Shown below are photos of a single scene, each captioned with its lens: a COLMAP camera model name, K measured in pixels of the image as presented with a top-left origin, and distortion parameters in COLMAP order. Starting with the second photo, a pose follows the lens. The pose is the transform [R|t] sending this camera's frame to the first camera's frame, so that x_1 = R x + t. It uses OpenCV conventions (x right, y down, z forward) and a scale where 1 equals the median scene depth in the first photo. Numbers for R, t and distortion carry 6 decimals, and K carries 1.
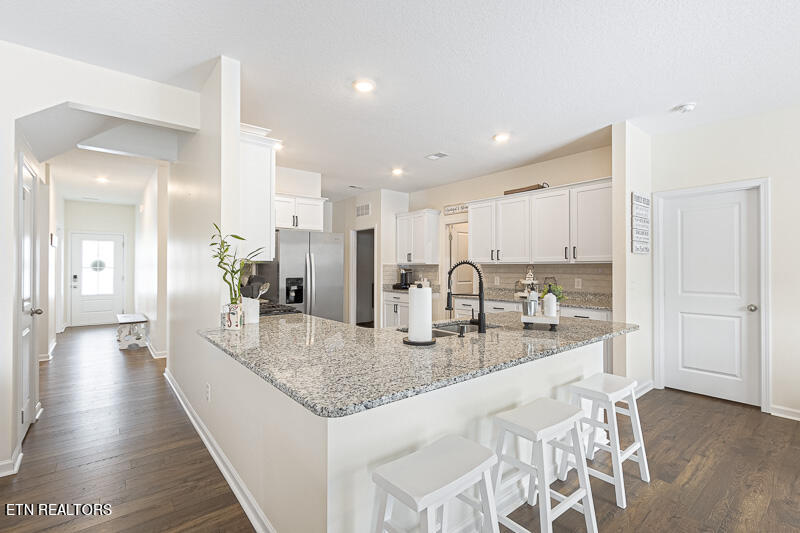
lens RADIAL K [[368.7, 0, 400.0], [0, 368.7, 266.5], [0, 0, 1]] dist [-0.017572, -0.000043]
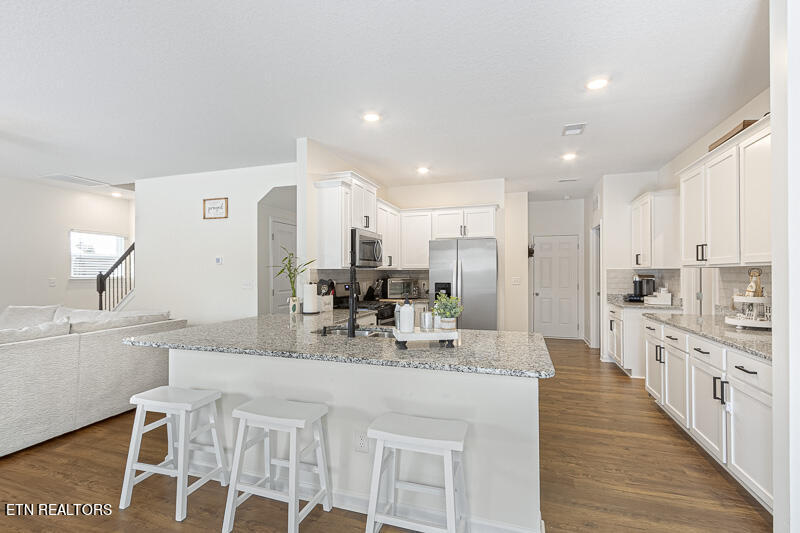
lens RADIAL K [[374.5, 0, 400.0], [0, 374.5, 266.5], [0, 0, 1]] dist [0.016658, 0.000137]
pose [[0.546567, -0.013024, -0.837314, 0.477969], [0.004484, 0.999910, -0.012627, -0.004009], [0.837403, 0.003147, 0.546577, 0.211281]]
